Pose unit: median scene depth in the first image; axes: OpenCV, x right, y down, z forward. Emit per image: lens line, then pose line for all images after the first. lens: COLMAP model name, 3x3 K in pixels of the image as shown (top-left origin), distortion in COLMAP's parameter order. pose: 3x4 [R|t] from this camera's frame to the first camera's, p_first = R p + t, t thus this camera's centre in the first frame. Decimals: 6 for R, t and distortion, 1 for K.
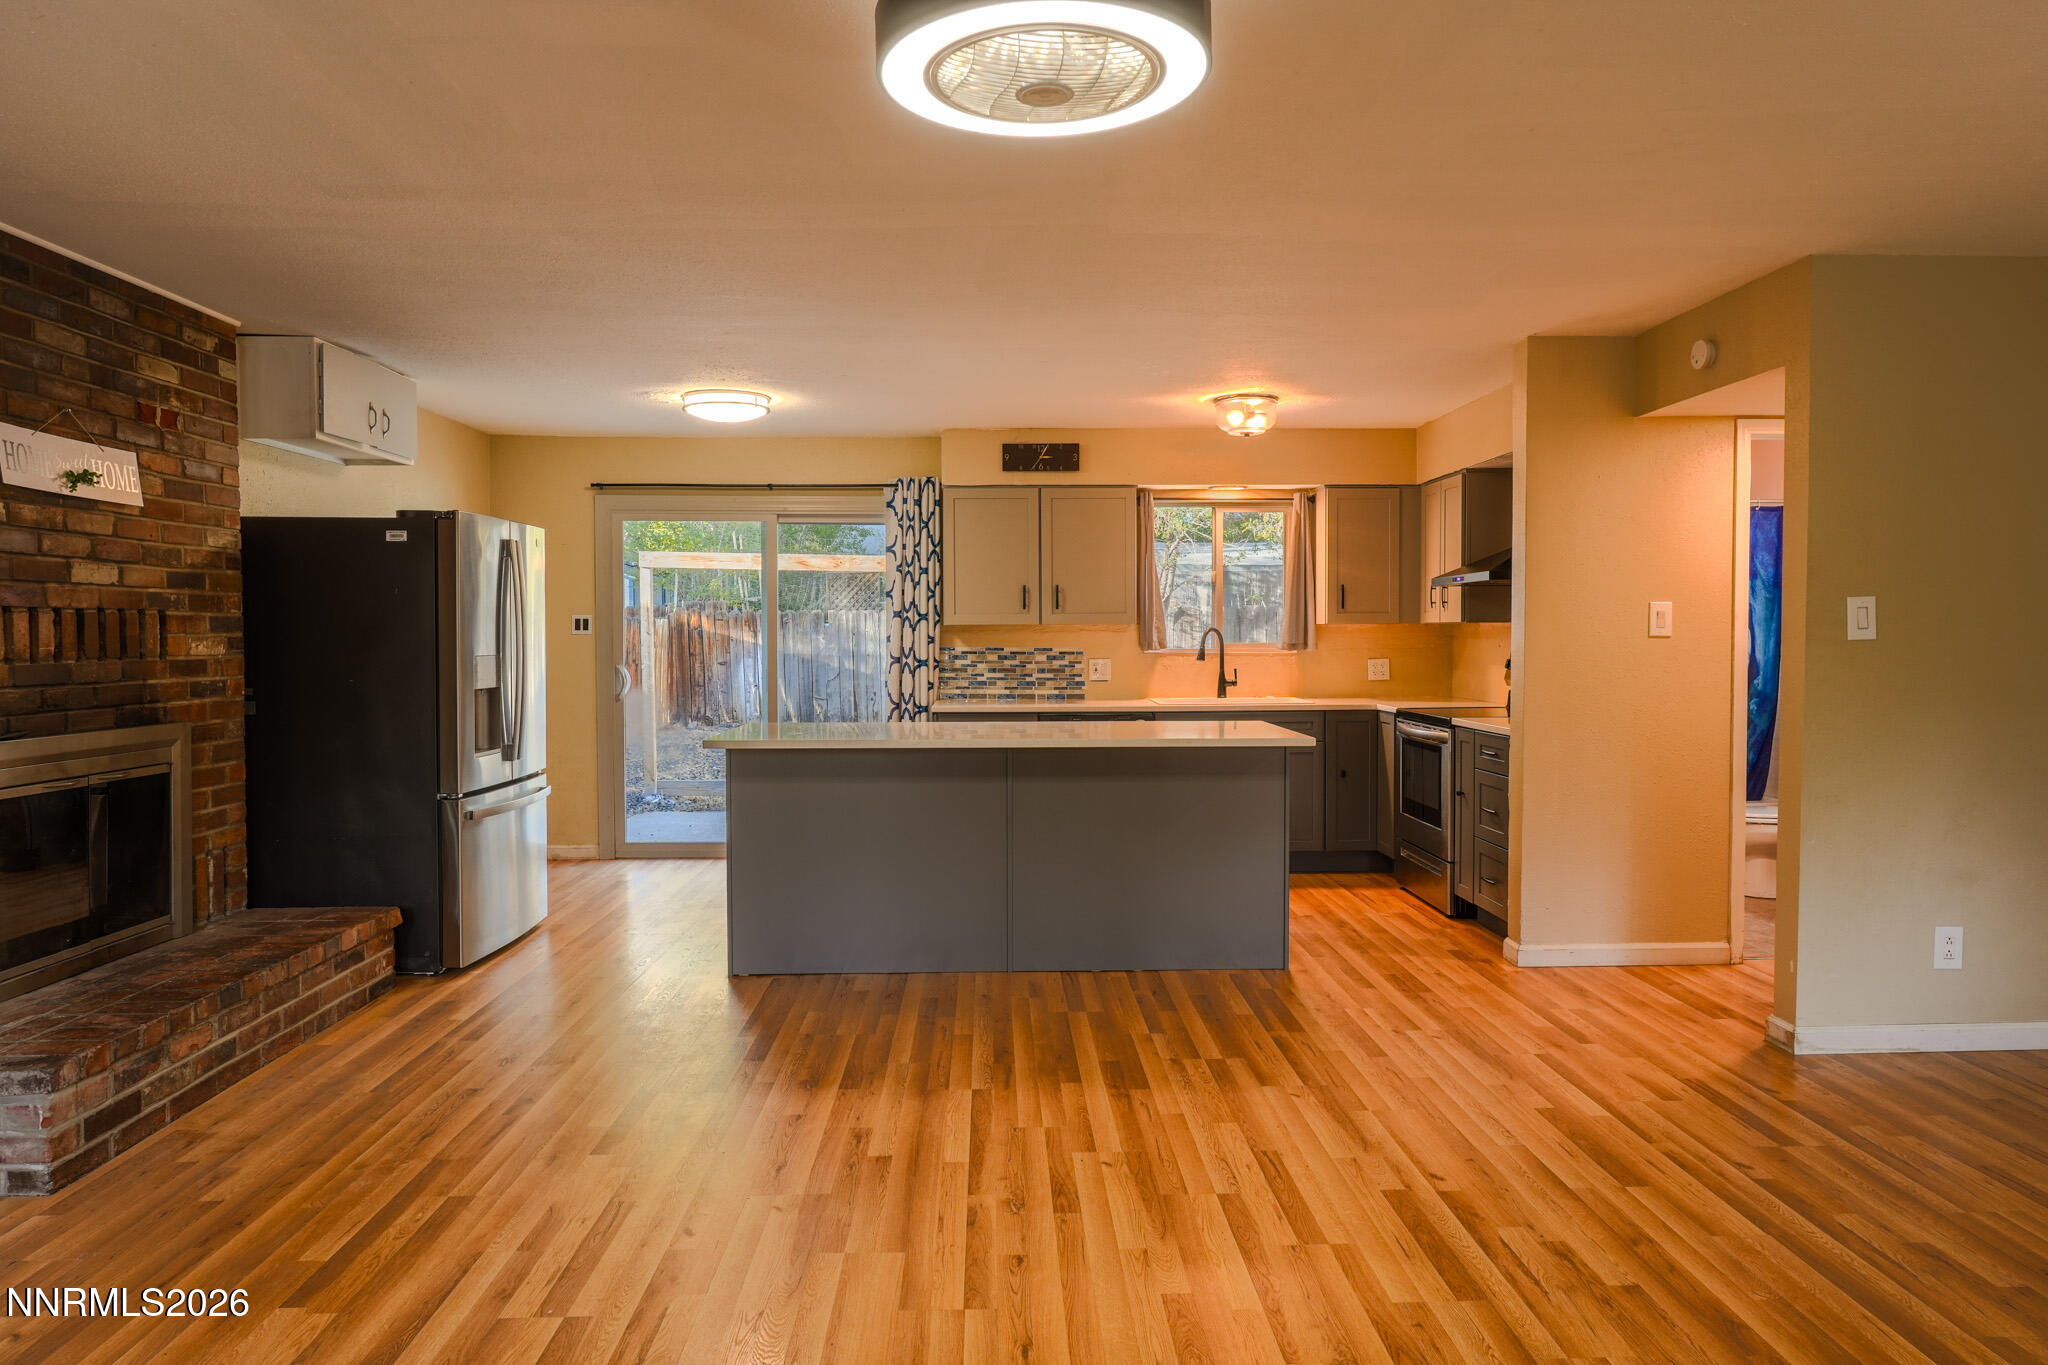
lens RADIAL K [[1301.3, 0, 1019.6], [0, 1301.3, 672.0], [0, 0, 1]] dist [-0.024351, 0.010116]
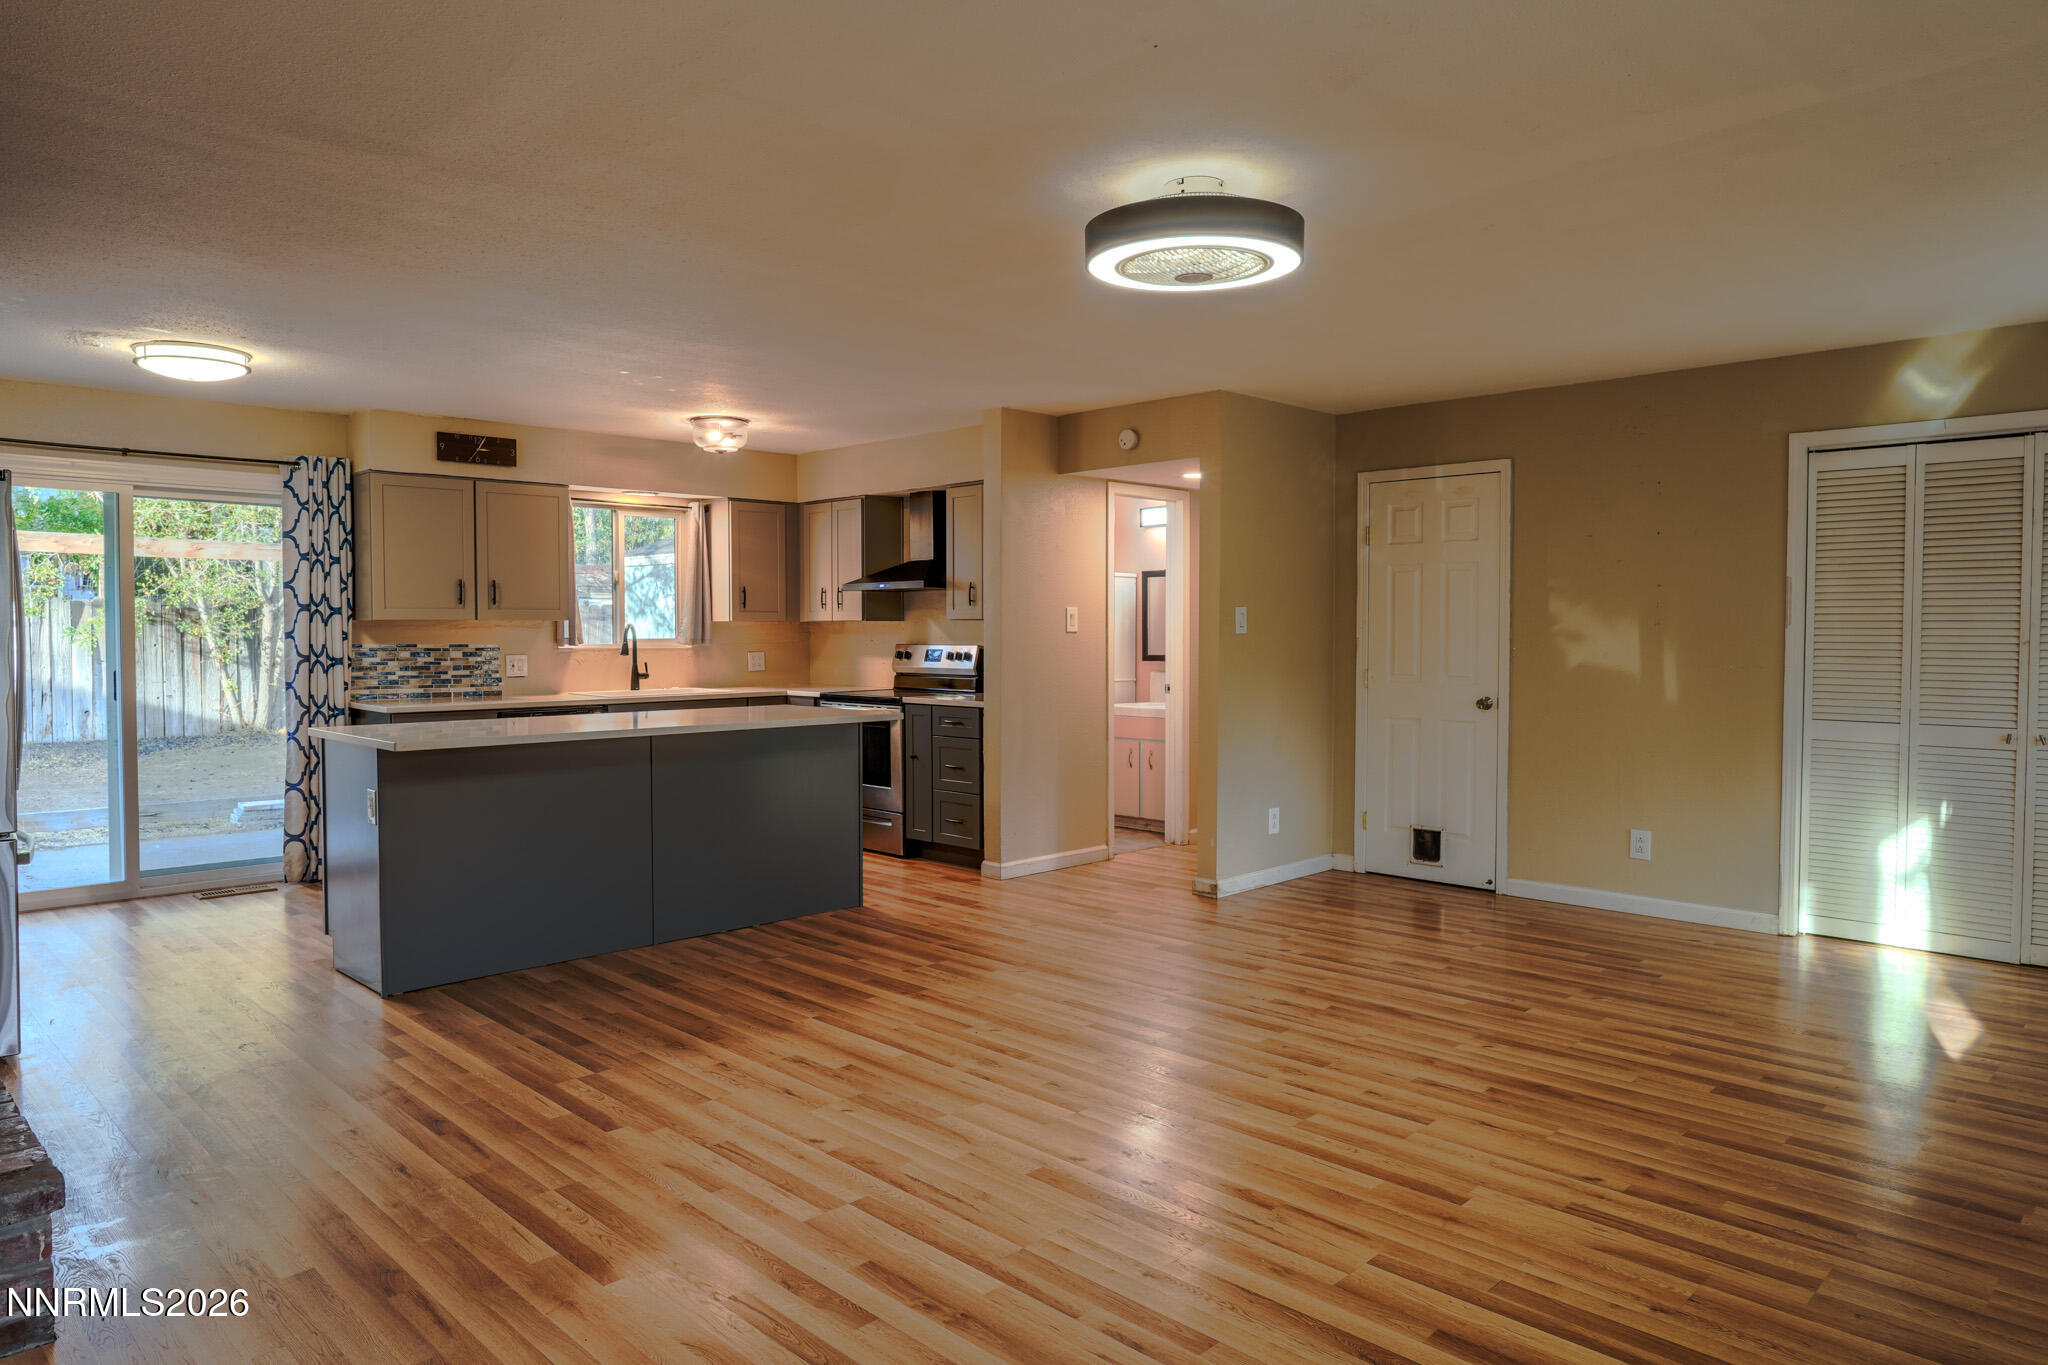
lens RADIAL K [[1301.3, 0, 1029.6], [0, 1301.3, 673.0], [0, 0, 1]] dist [-0.024351, 0.010116]
pose [[0.721189, -0.020971, 0.692421, -0.525380], [0.019028, 0.999764, 0.010460, 0.001393], [-0.692477, 0.005632, 0.721418, 0.012020]]
